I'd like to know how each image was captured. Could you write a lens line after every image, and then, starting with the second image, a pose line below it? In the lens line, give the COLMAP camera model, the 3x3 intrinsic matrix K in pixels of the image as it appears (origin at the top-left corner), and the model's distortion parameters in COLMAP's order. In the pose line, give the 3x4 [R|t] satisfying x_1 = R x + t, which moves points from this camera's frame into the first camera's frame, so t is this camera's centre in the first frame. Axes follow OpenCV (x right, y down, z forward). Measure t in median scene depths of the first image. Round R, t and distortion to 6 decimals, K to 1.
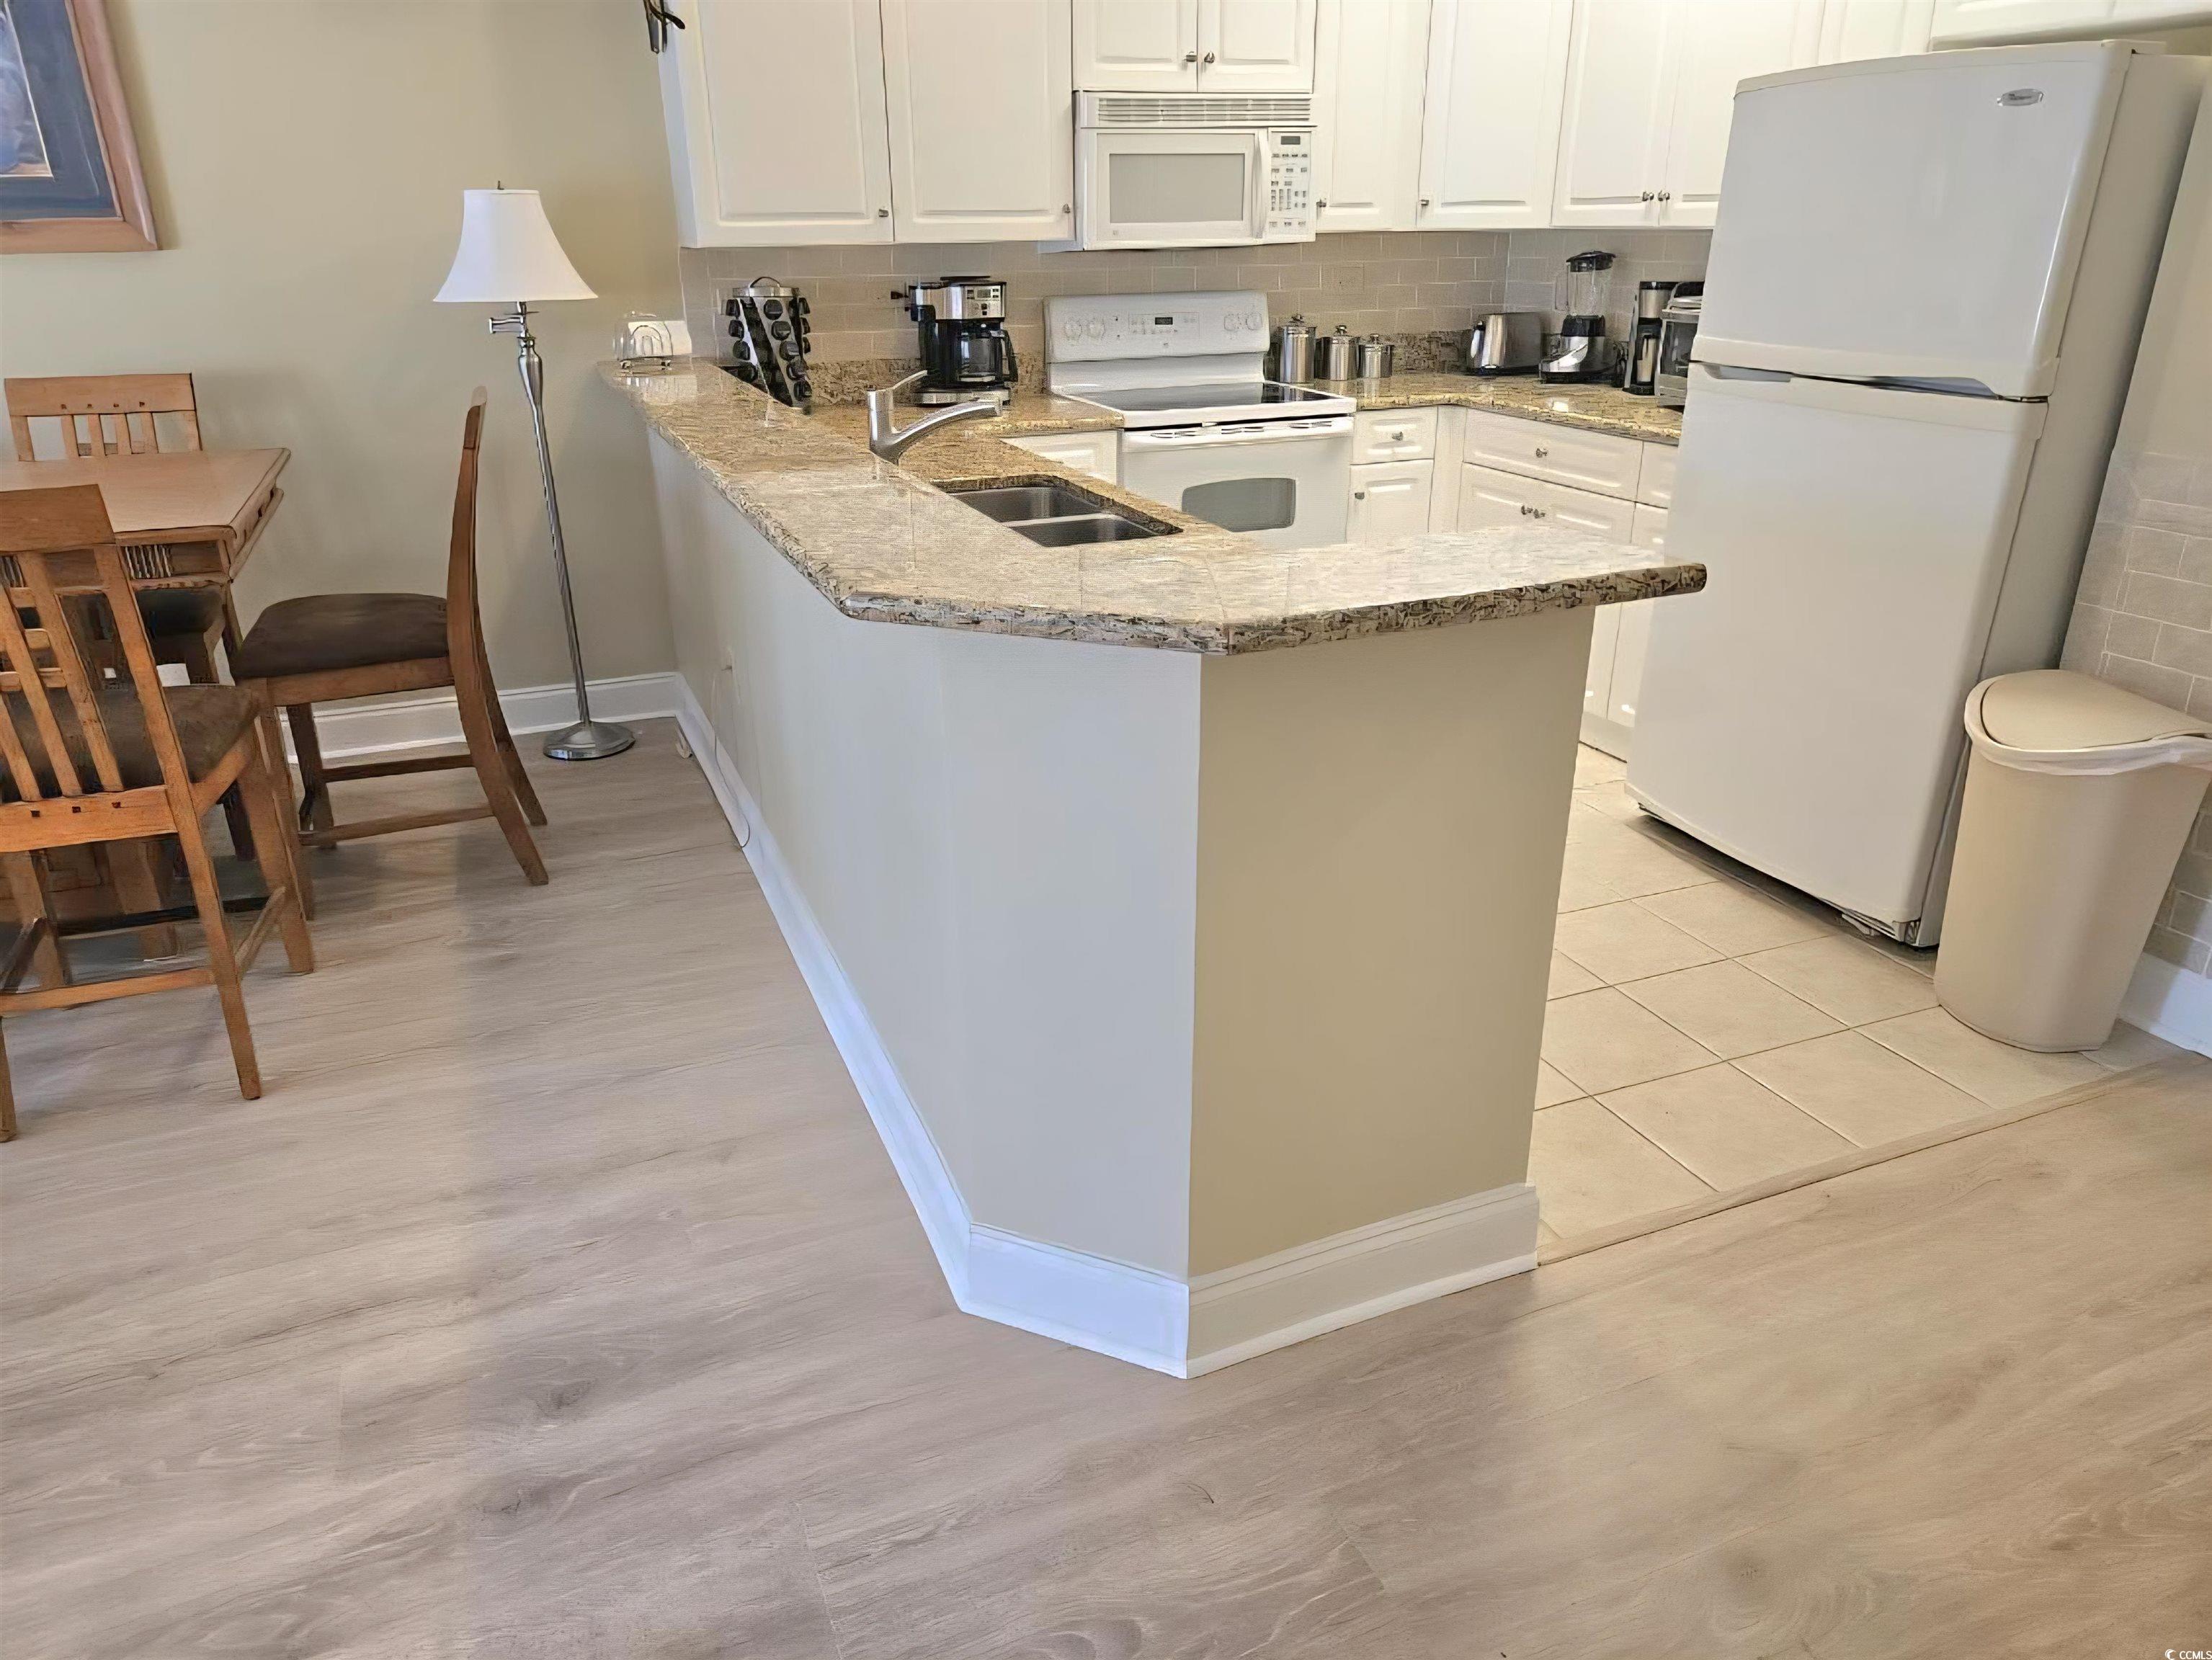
lens RADIAL K [[1474.2, 0, 1073.1], [0, 1474.2, 845.2], [0, 0, 1]] dist [0.047613, -0.028305]
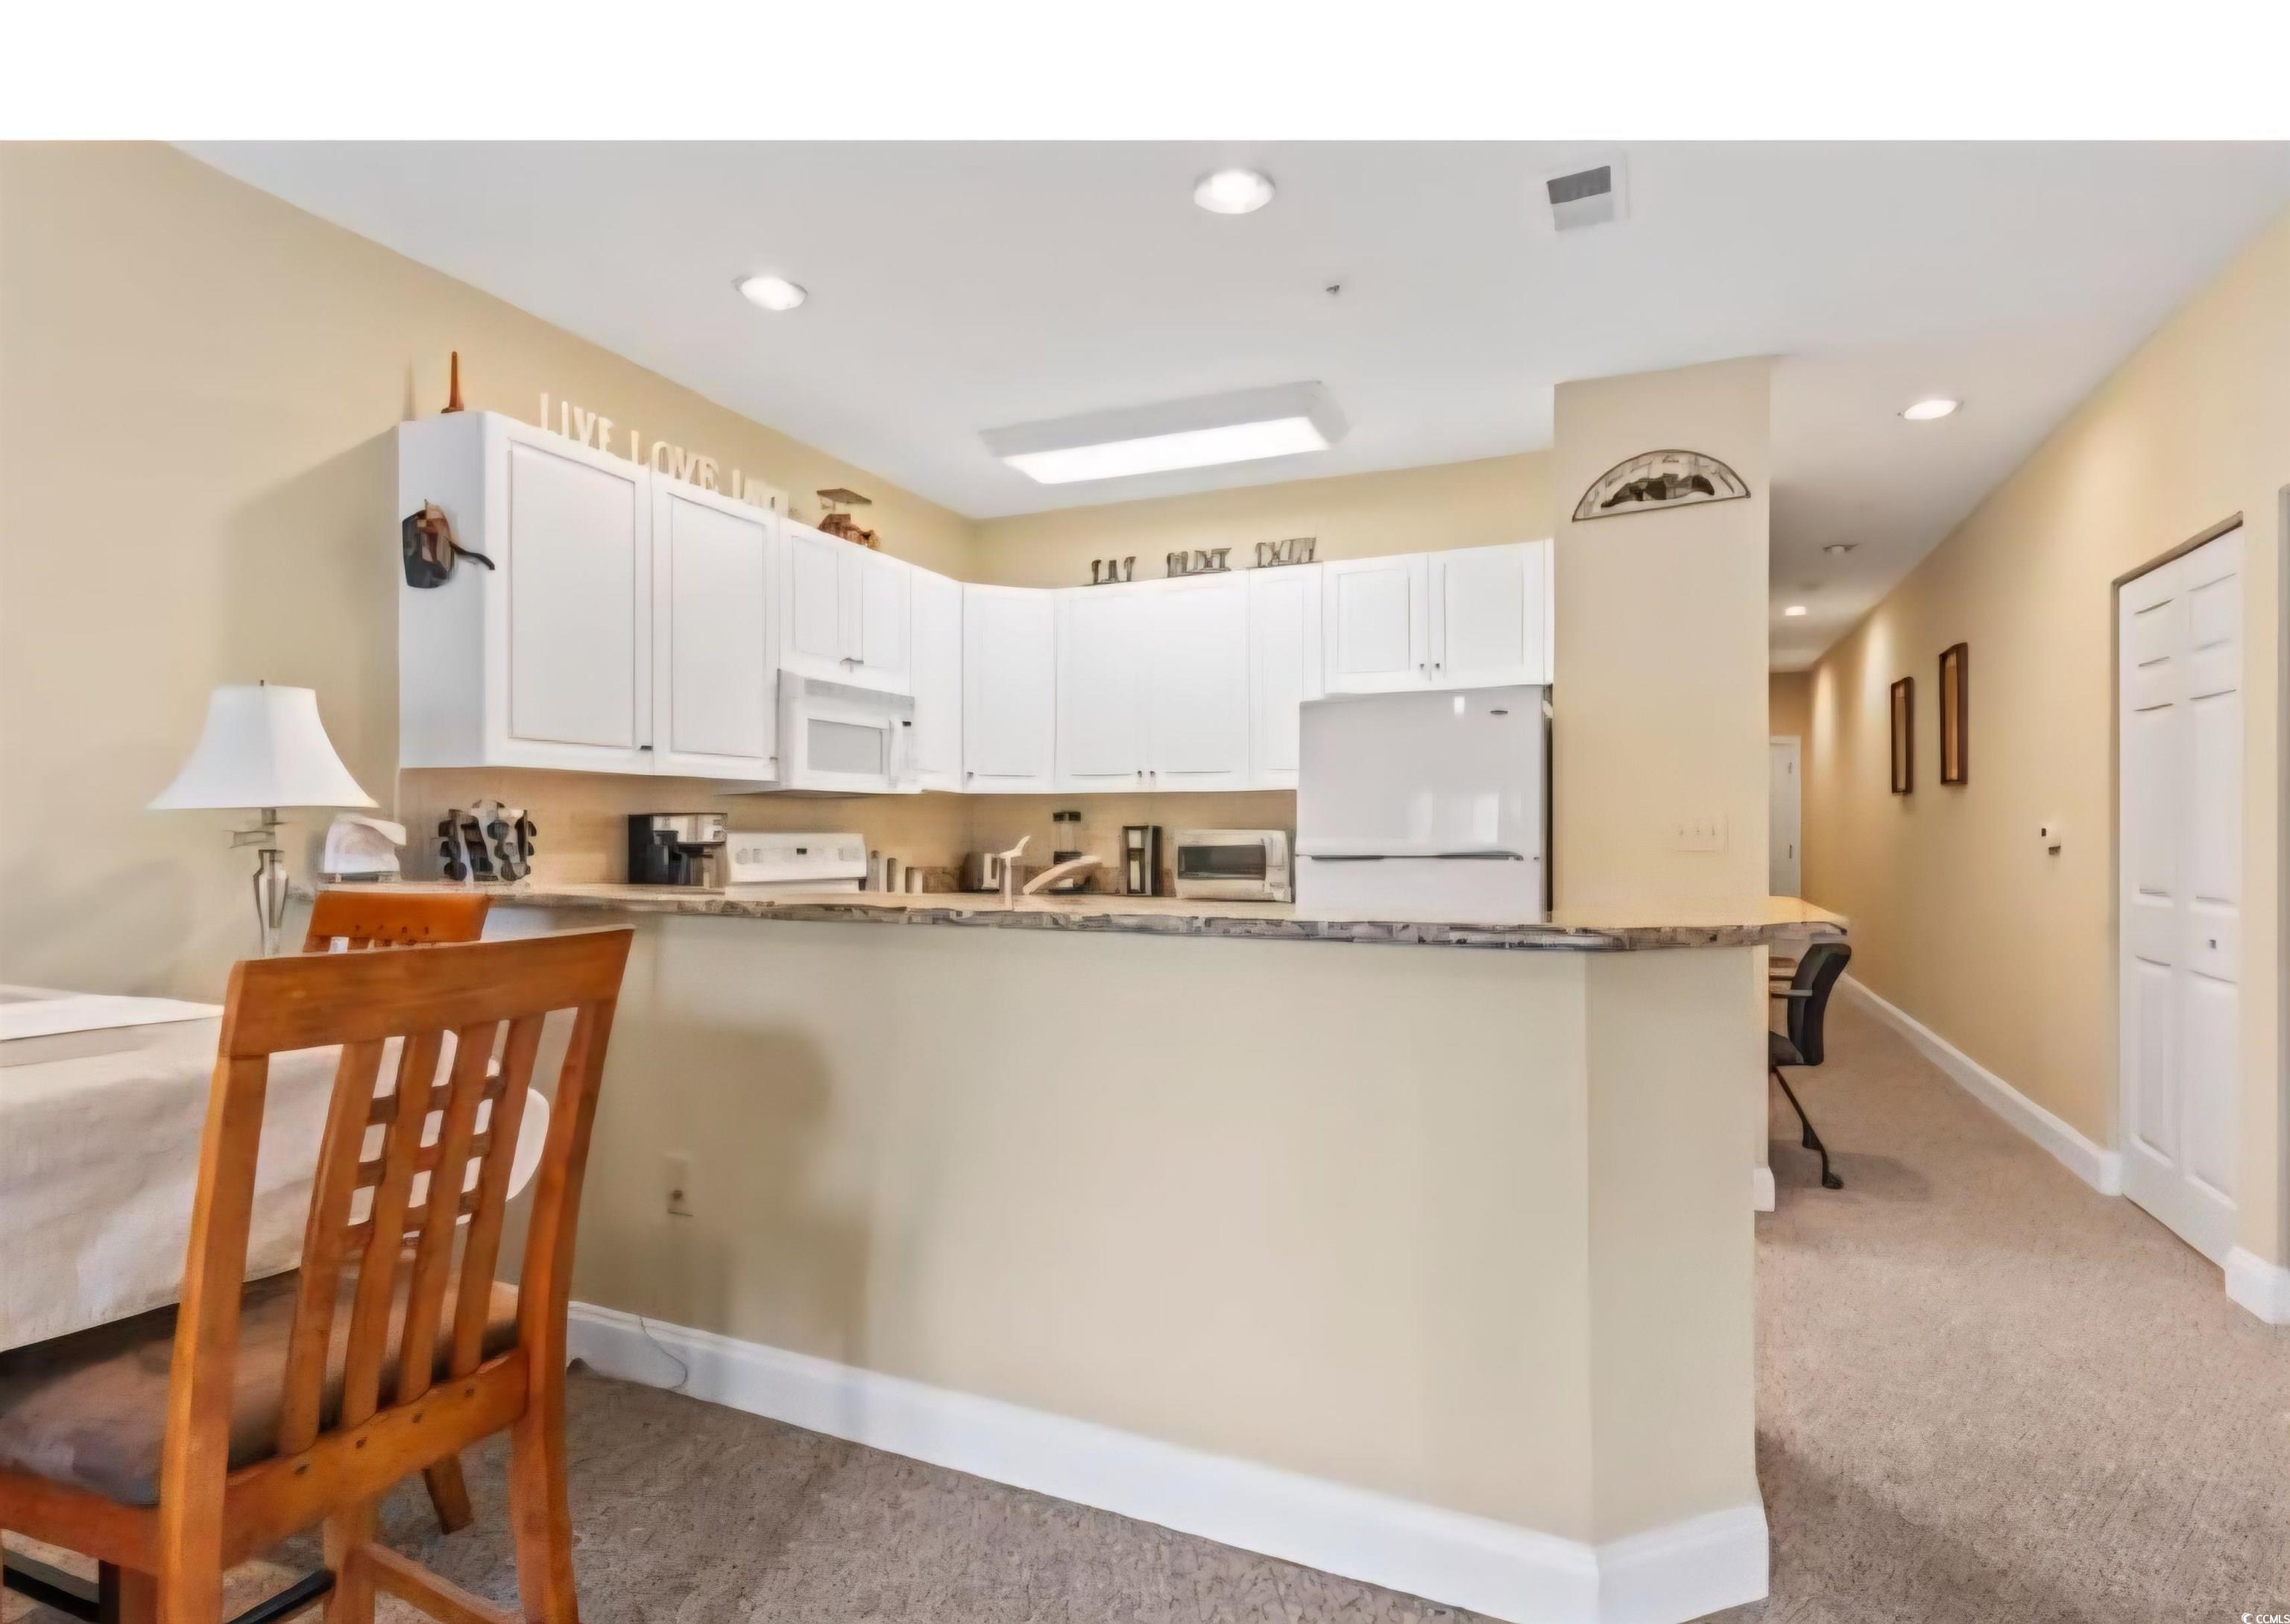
lens RADIAL K [[1131.6, 0, 1144.4], [0, 1131.6, 829.8], [0, 0, 1]] dist [0.002516, -0.002189]
pose [[0.718231, 0.016570, 0.695608, -0.426962], [0.263236, 0.918942, -0.293688, -0.032281], [-0.644090, 0.394045, 0.655650, 0.244308]]
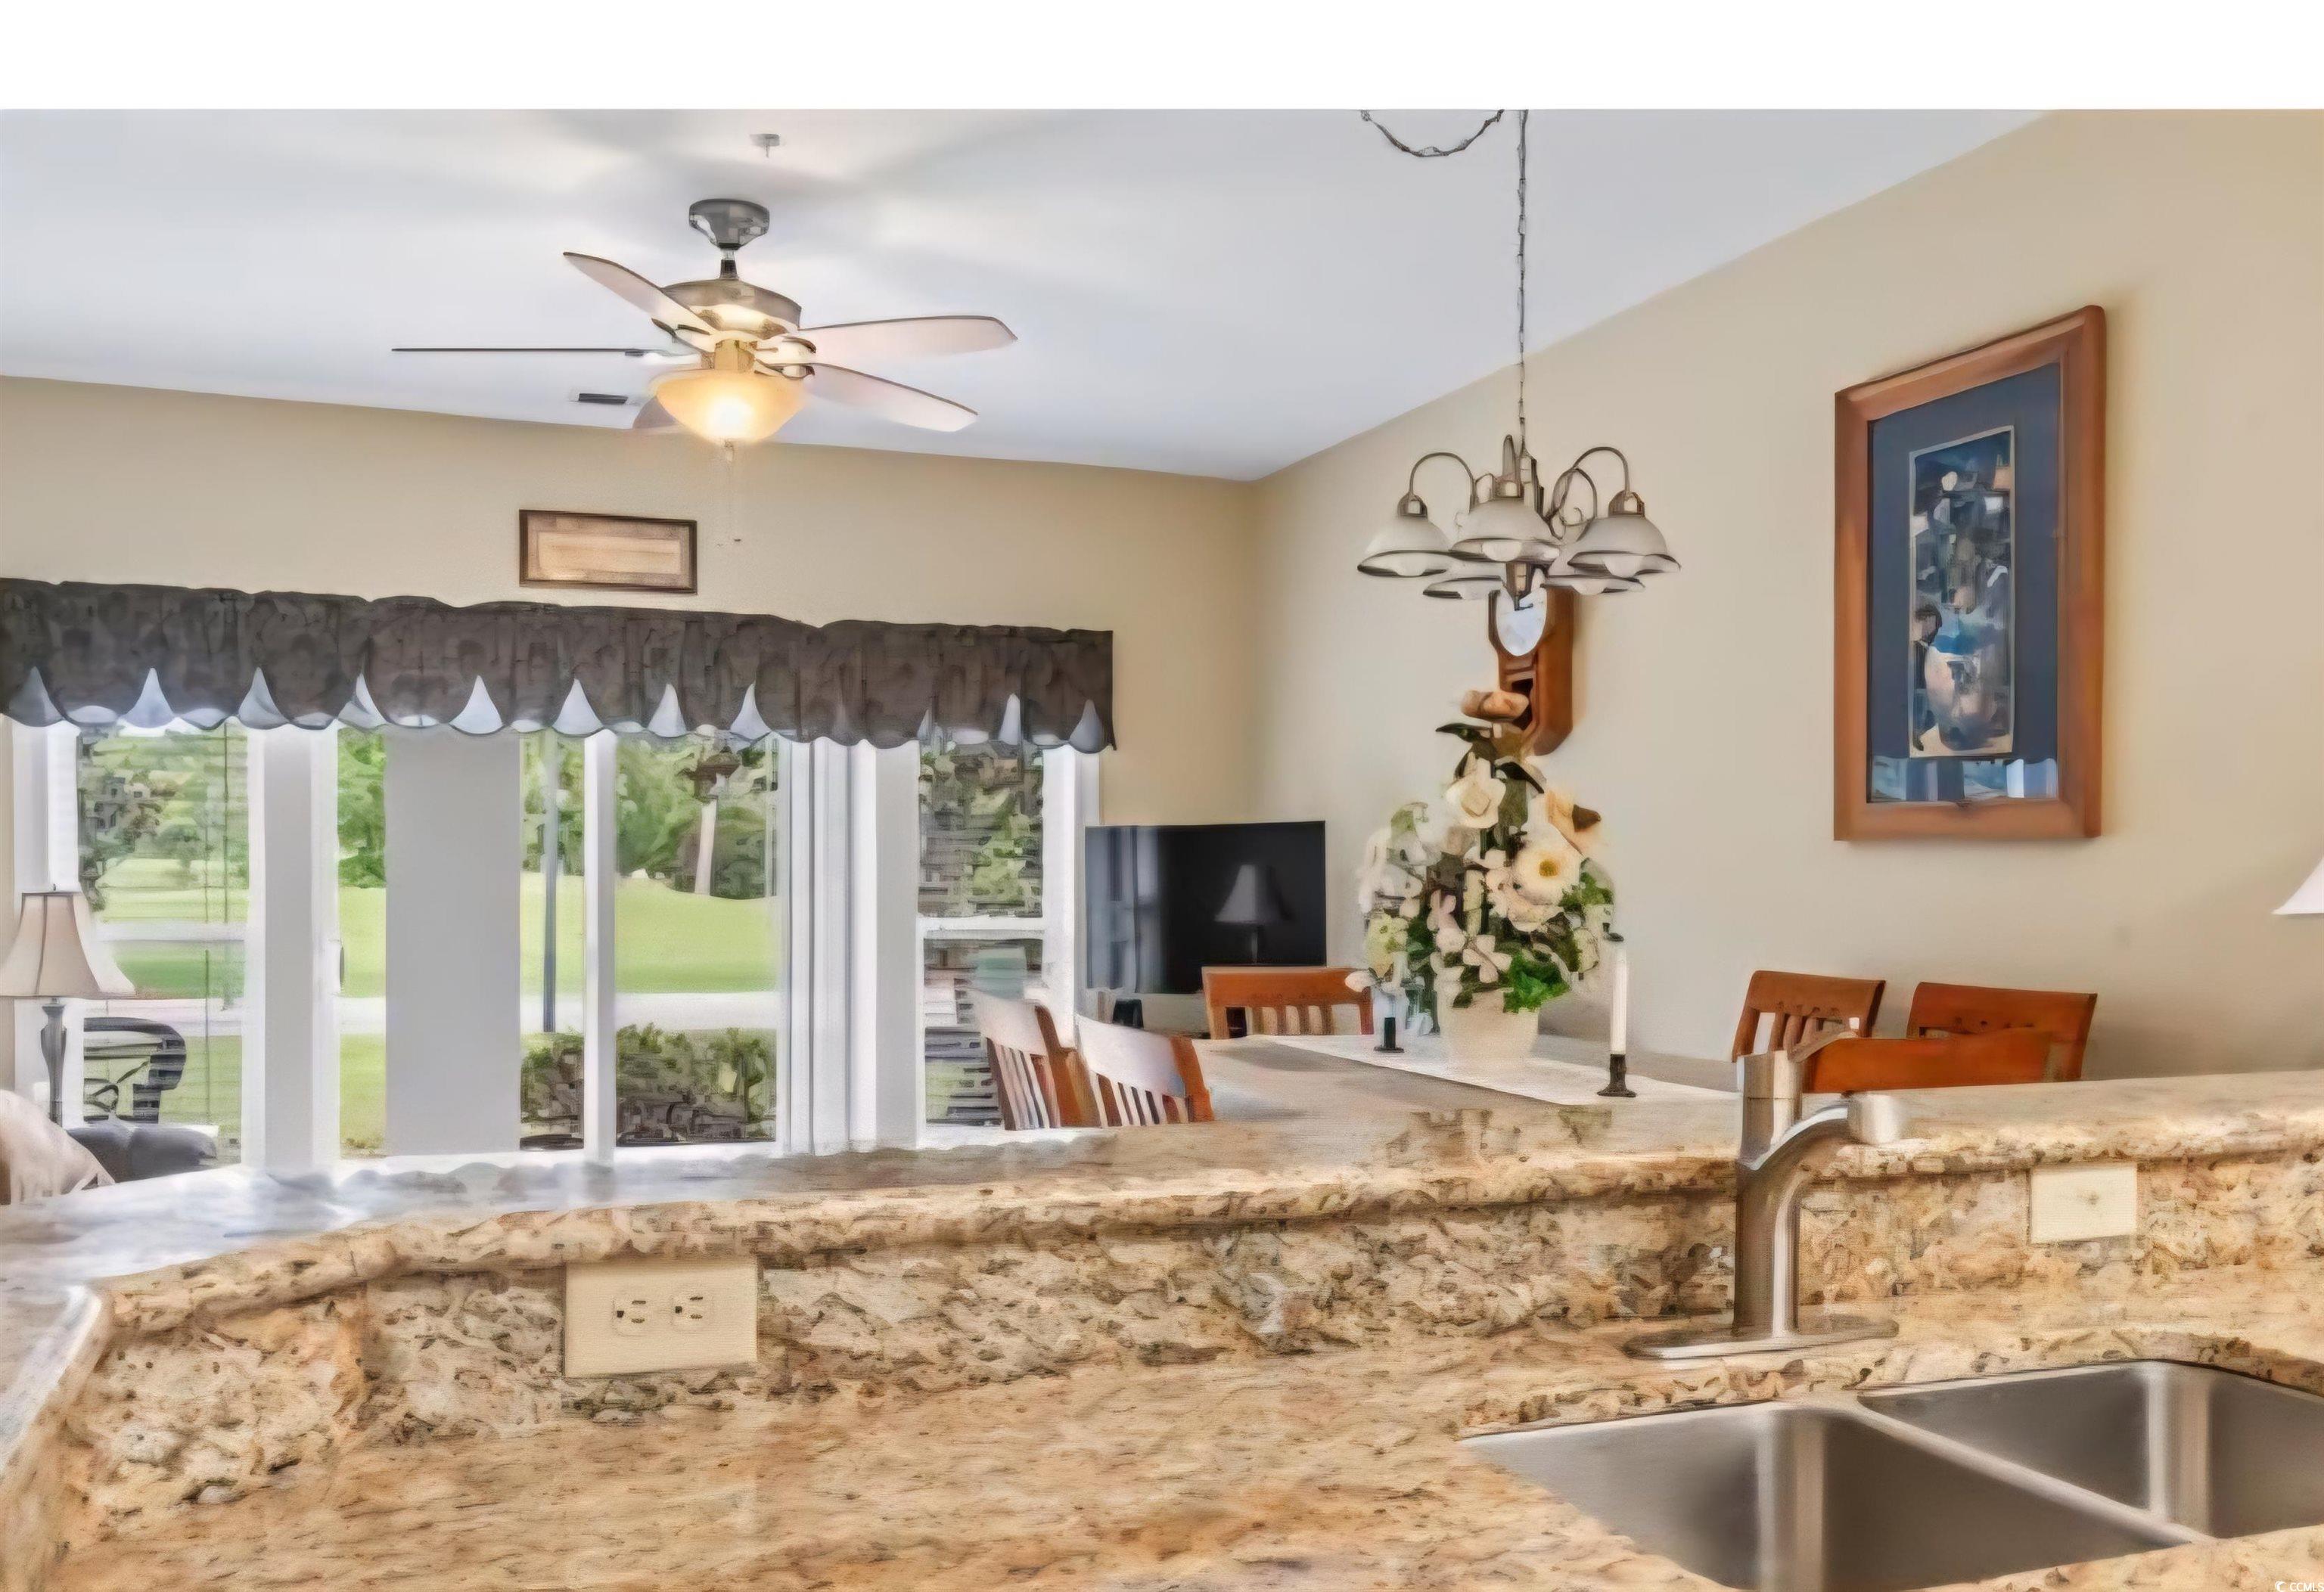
lens RADIAL K [[1887.1, 0, 1157.9], [0, 1887.1, 908.6], [0, 0, 1]] dist [0.001404, 0.001965]
pose [[-0.015521, 0.032591, -0.999348, 0.284700], [-0.399935, 0.915833, 0.036079, -0.193681], [0.916412, 0.400234, -0.001180, 0.538869]]
